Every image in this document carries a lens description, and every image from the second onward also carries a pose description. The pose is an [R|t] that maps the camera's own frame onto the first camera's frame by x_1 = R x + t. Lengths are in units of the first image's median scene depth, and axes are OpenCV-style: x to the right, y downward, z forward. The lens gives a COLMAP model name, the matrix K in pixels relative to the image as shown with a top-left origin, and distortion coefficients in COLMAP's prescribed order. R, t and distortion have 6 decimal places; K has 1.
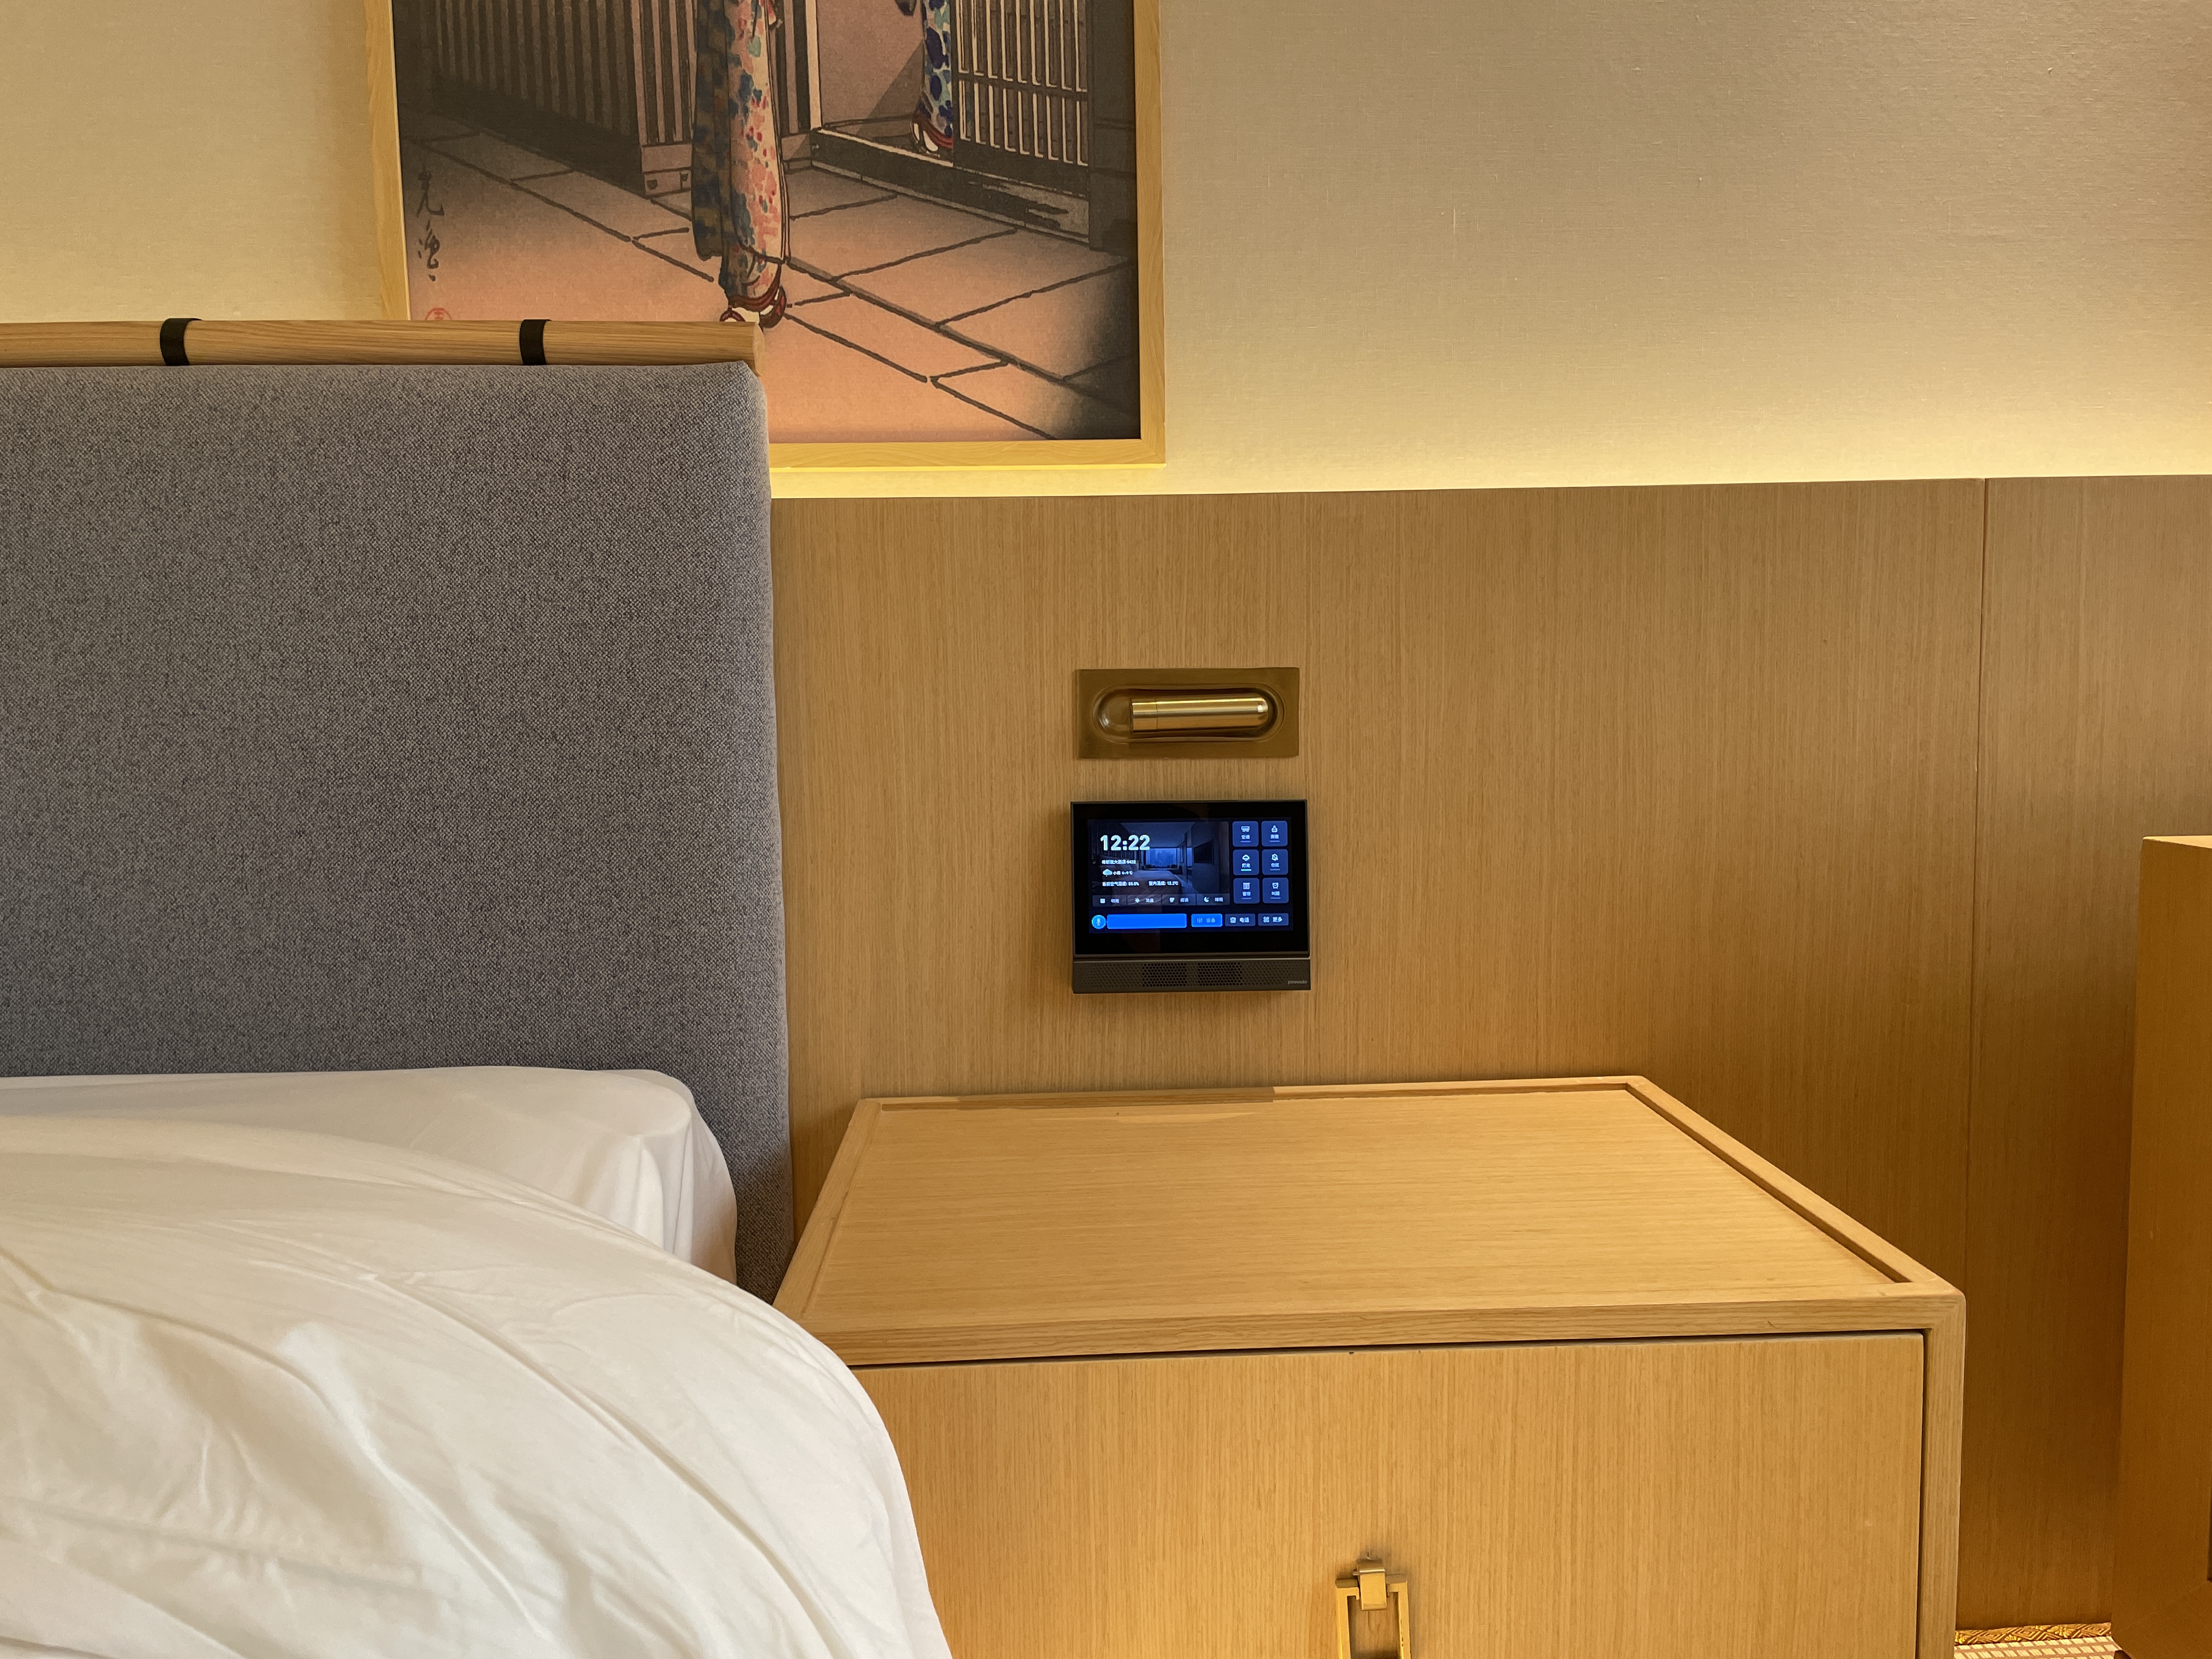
lens RADIAL K [[1657.4, 0, 1100.8], [0, 1657.4, 819.1], [0, 0, 1]] dist [0.107117, -0.143967]
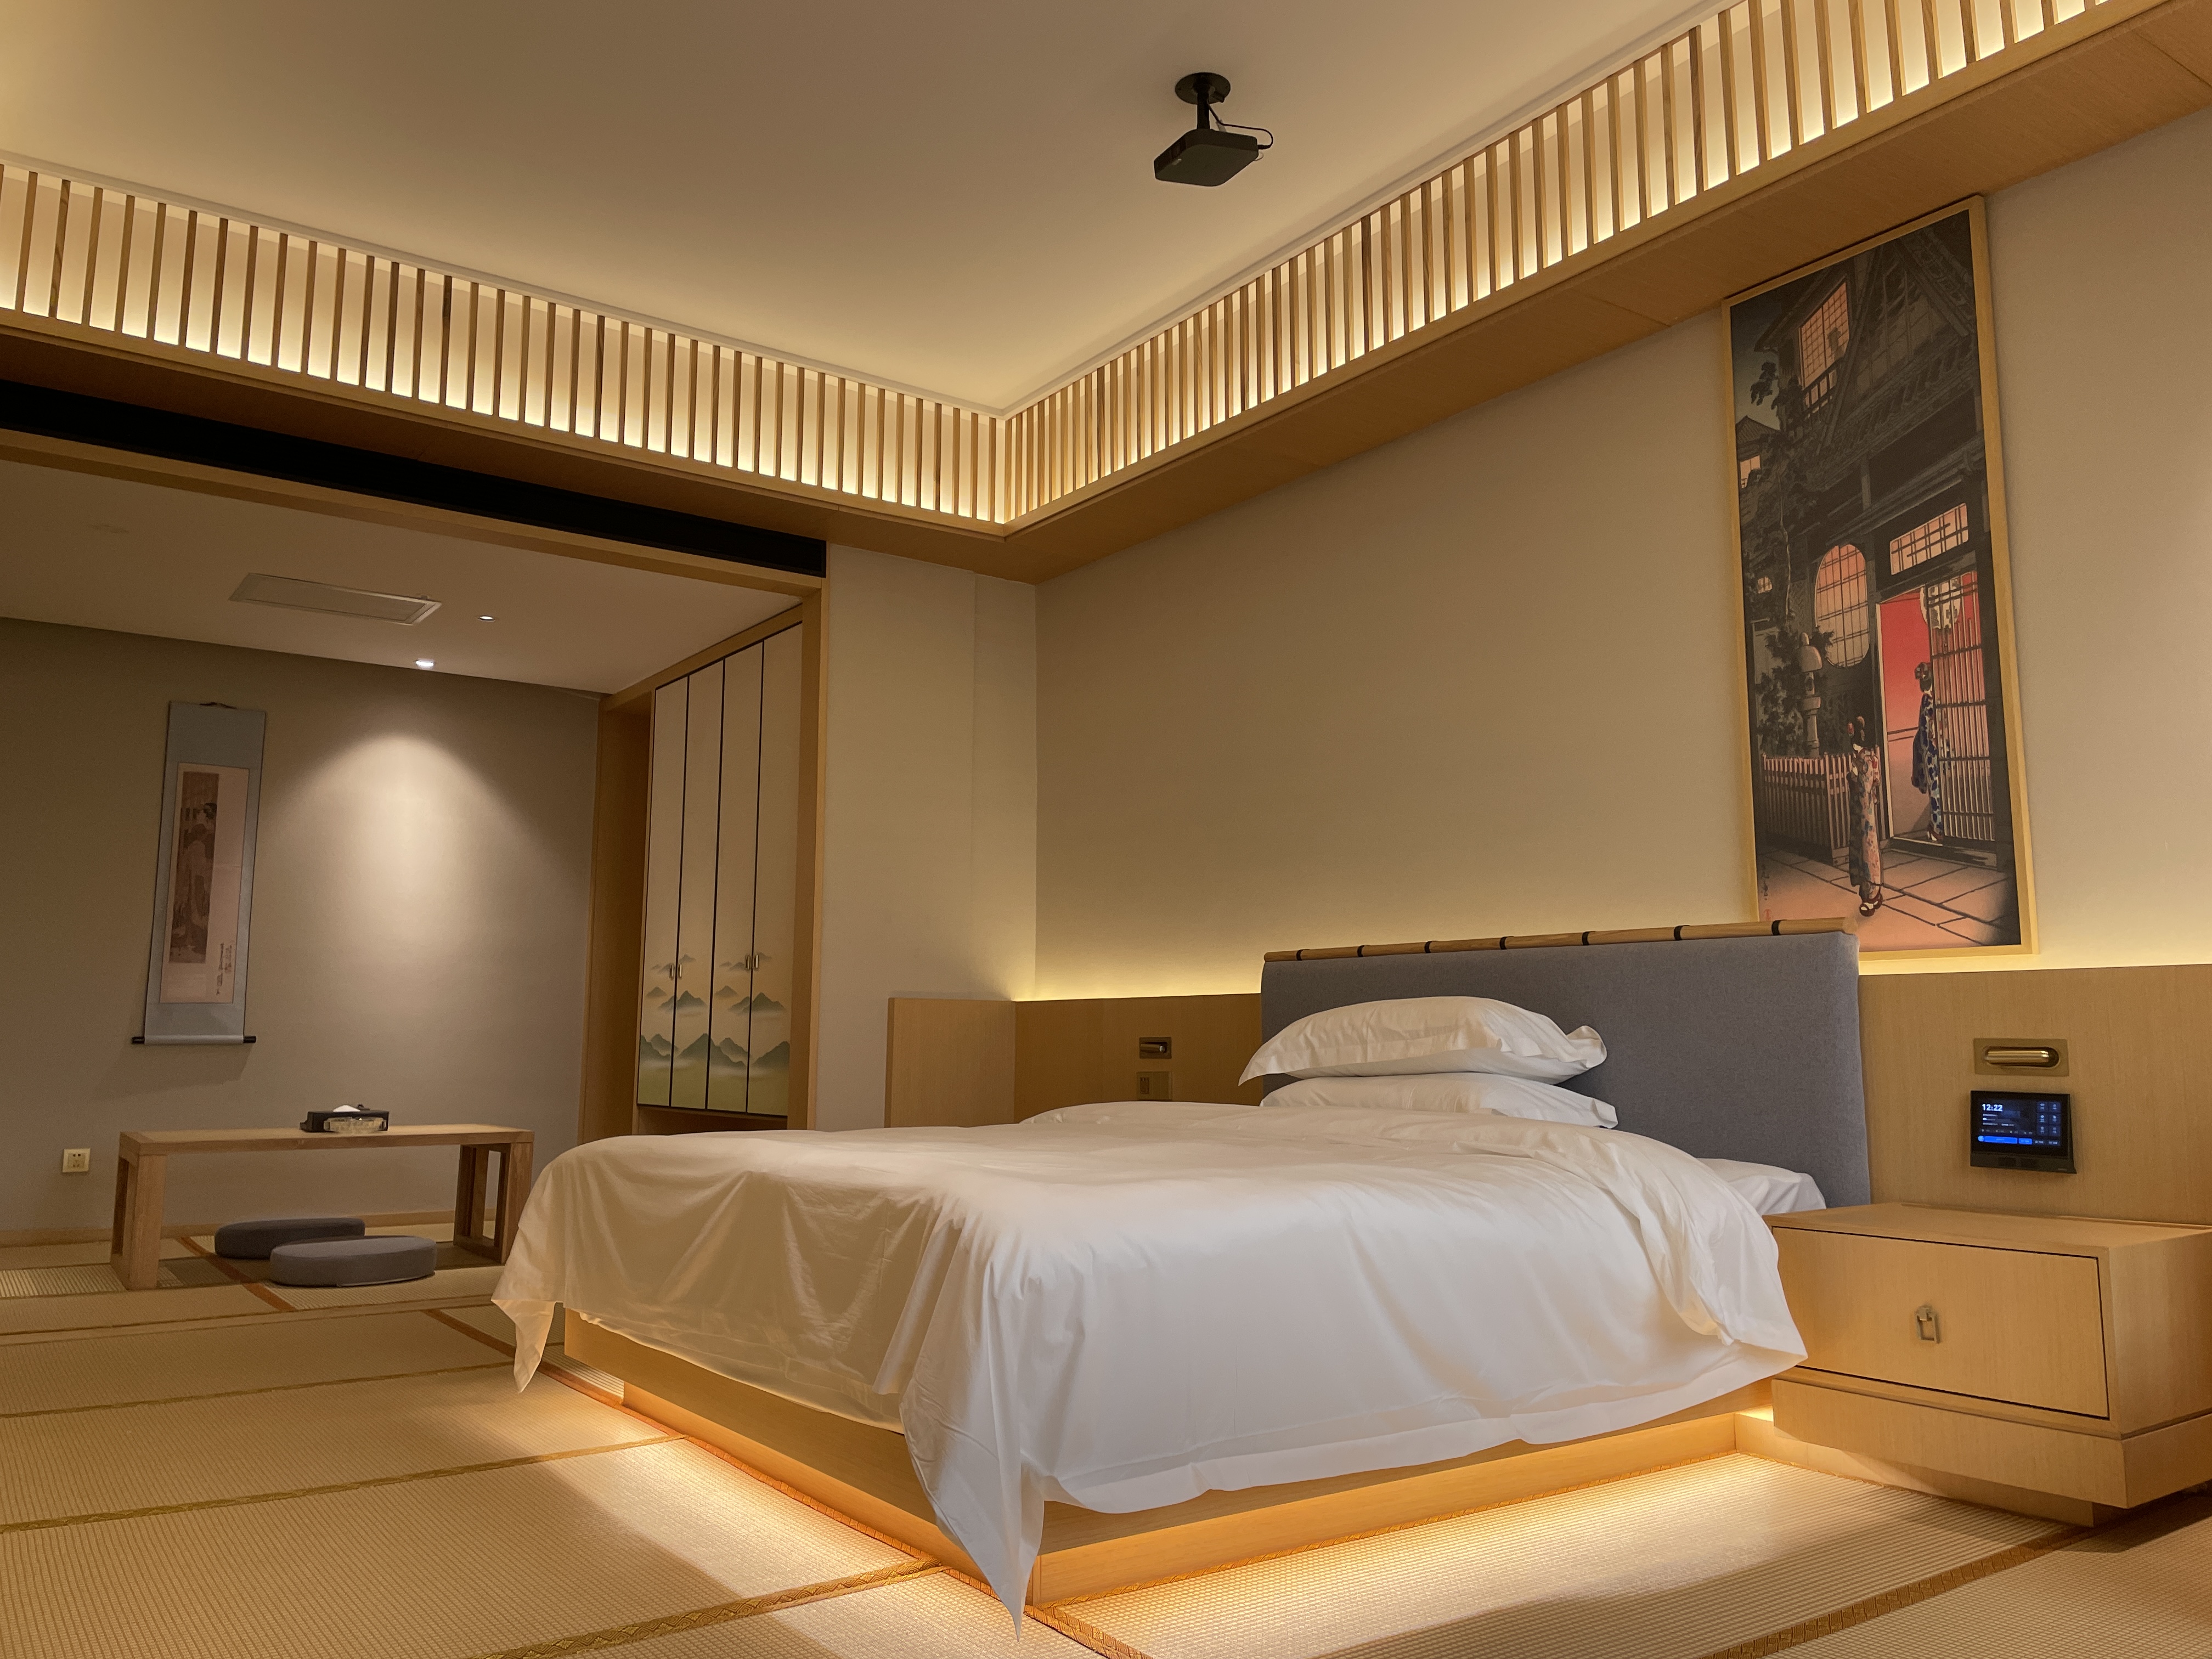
lens RADIAL K [[1665.3, 0, 1091.6], [0, 1665.3, 814.7], [0, 0, 1]] dist [0.088386, -0.119201]
pose [[0.535021, -0.096282, -0.839334, 1.430817], [-0.087449, 0.981837, -0.168372, 0.125269], [0.840301, 0.163482, 0.516884, -1.498303]]
